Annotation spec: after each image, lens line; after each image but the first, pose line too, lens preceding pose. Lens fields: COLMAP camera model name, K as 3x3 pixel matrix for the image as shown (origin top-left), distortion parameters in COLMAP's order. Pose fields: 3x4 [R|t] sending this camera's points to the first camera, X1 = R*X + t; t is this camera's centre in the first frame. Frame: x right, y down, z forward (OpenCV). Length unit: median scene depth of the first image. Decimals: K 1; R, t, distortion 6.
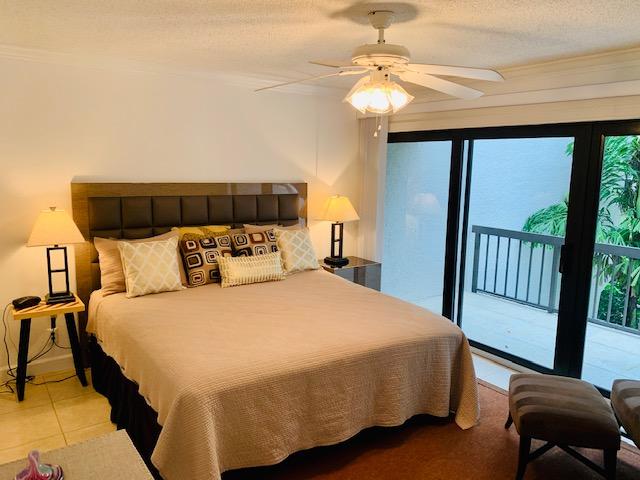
lens RADIAL K [[483.5, 0, 320.0], [0, 483.5, 240.0], [0, 0, 1]] dist [0.061723, -0.108935]
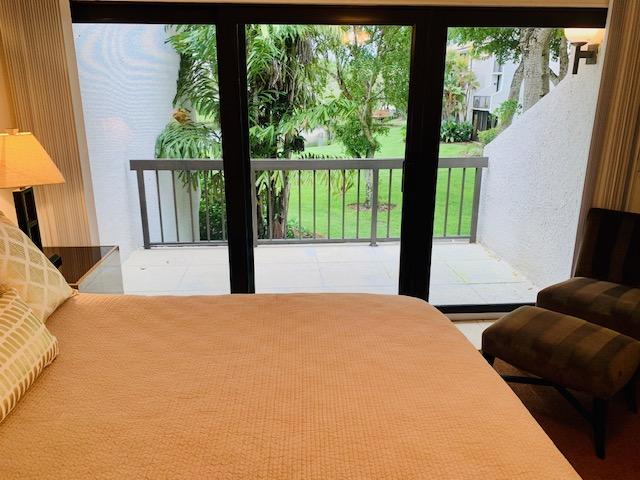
lens RADIAL K [[483.5, 0, 320.0], [0, 483.5, 240.0], [0, 0, 1]] dist [0.061723, -0.108935]
pose [[0.503876, -0.272856, 0.819548, -0.222262], [0.146709, 0.962045, 0.230098, -0.055080], [-0.851226, 0.004294, 0.524782, 0.500521]]
